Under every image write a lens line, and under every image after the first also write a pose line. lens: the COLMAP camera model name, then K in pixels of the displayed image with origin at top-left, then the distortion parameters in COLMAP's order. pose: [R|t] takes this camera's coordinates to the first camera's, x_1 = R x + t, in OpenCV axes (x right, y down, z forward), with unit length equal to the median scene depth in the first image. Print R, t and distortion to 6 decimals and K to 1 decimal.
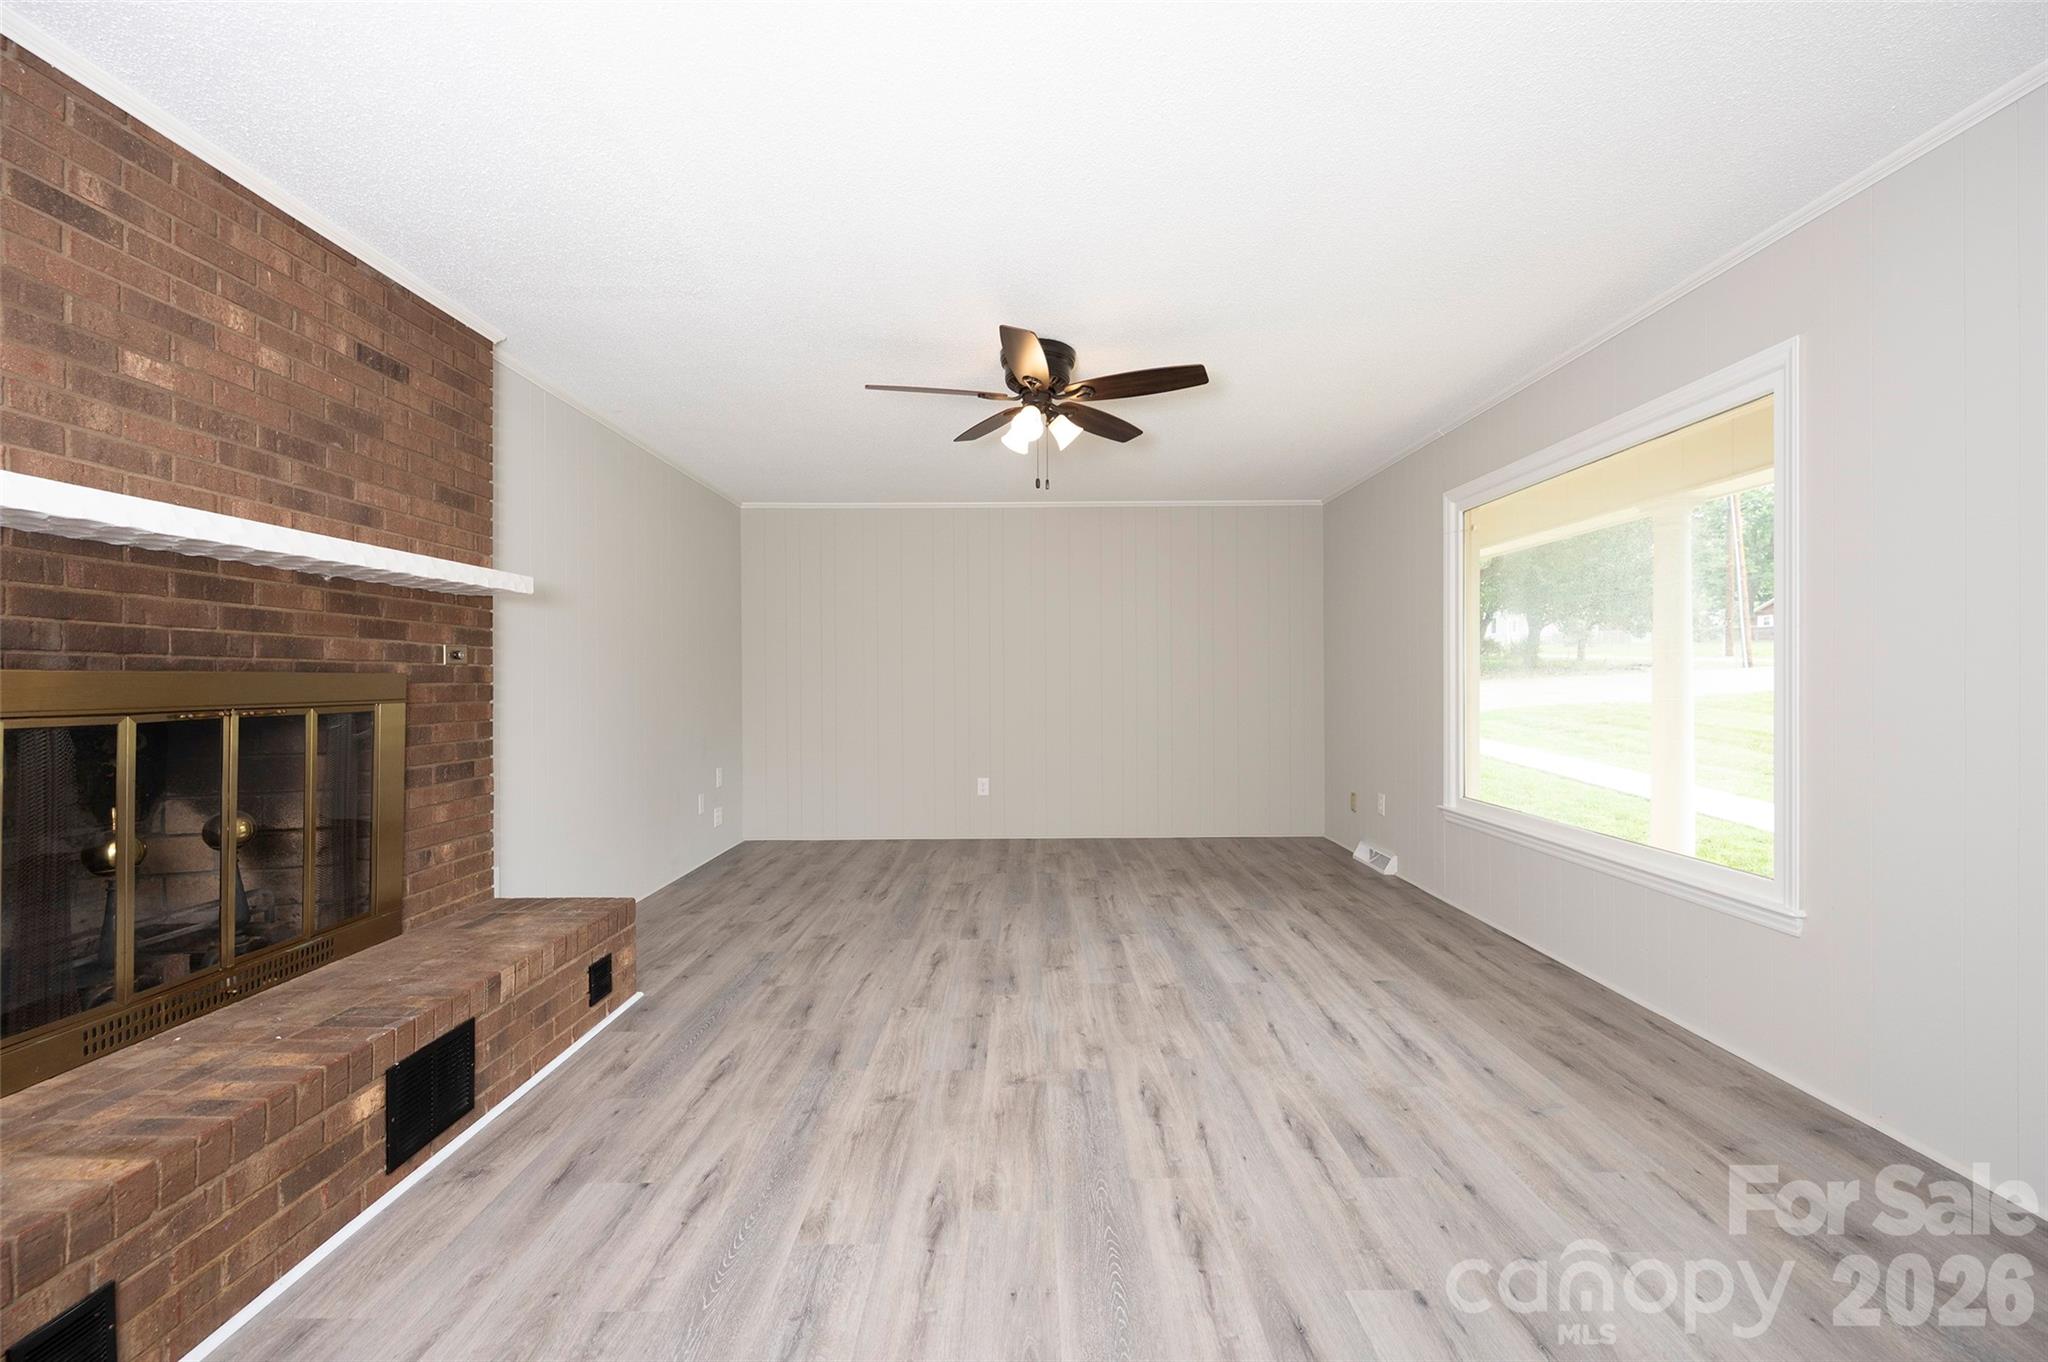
lens RADIAL K [[794.6, 0, 1044.2], [0, 794.6, 687.3], [0, 0, 1]] dist [-0.001348, -0.000105]
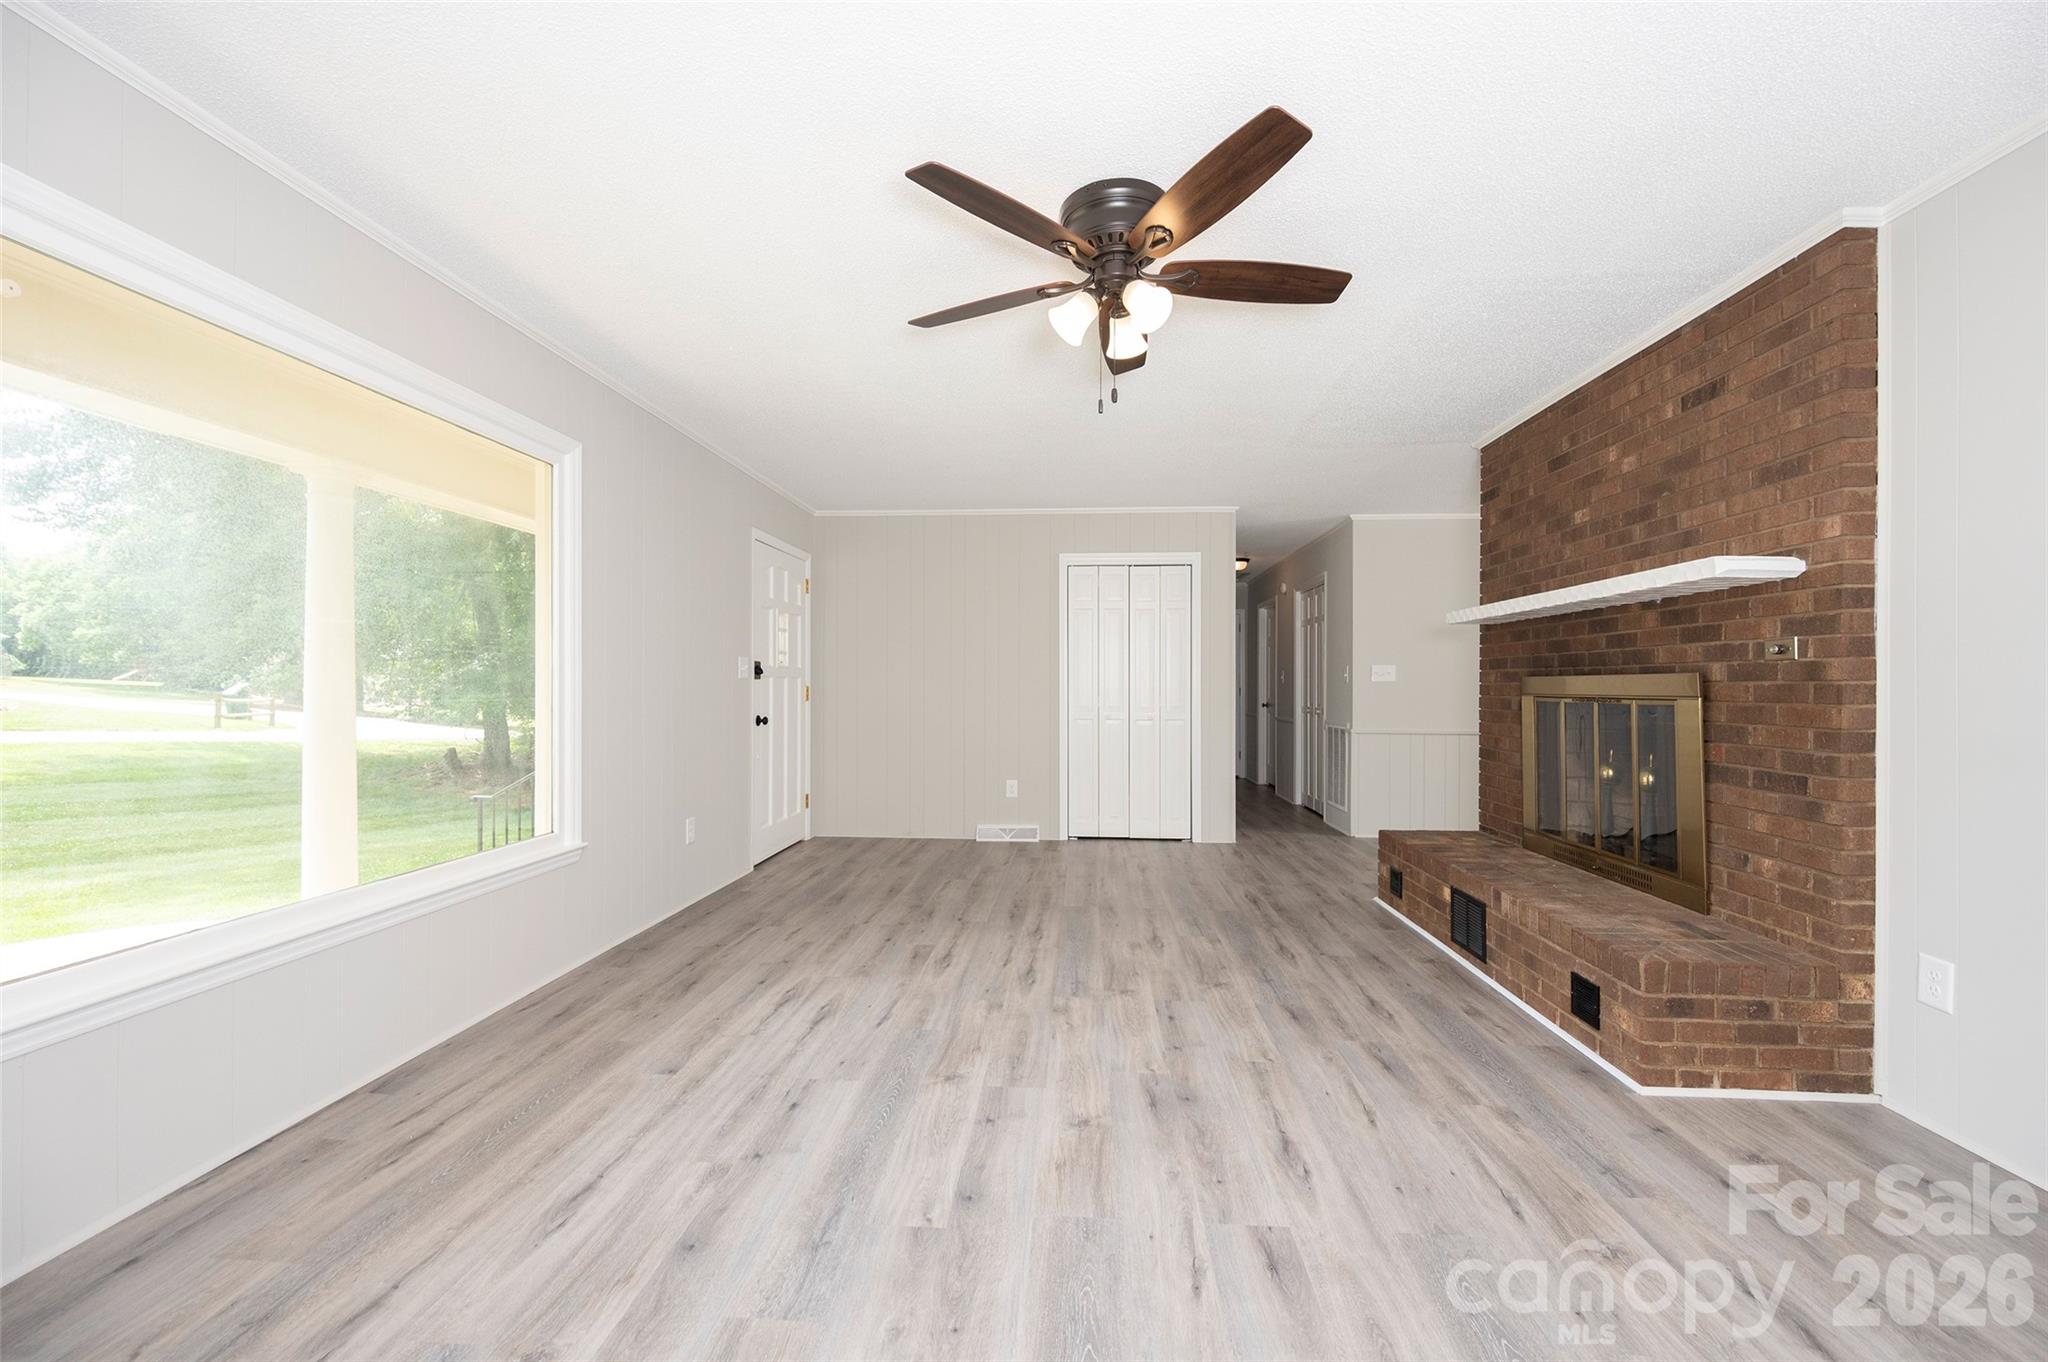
lens RADIAL K [[794.6, 0, 1008.5], [0, 794.6, 682.4], [0, 0, 1]] dist [-0.001348, -0.000105]
pose [[-0.993230, 0.003533, 0.116107, 0.004174], [0.004014, 0.999984, 0.003911, -0.011784], [-0.116091, 0.004351, -0.993229, 2.080459]]
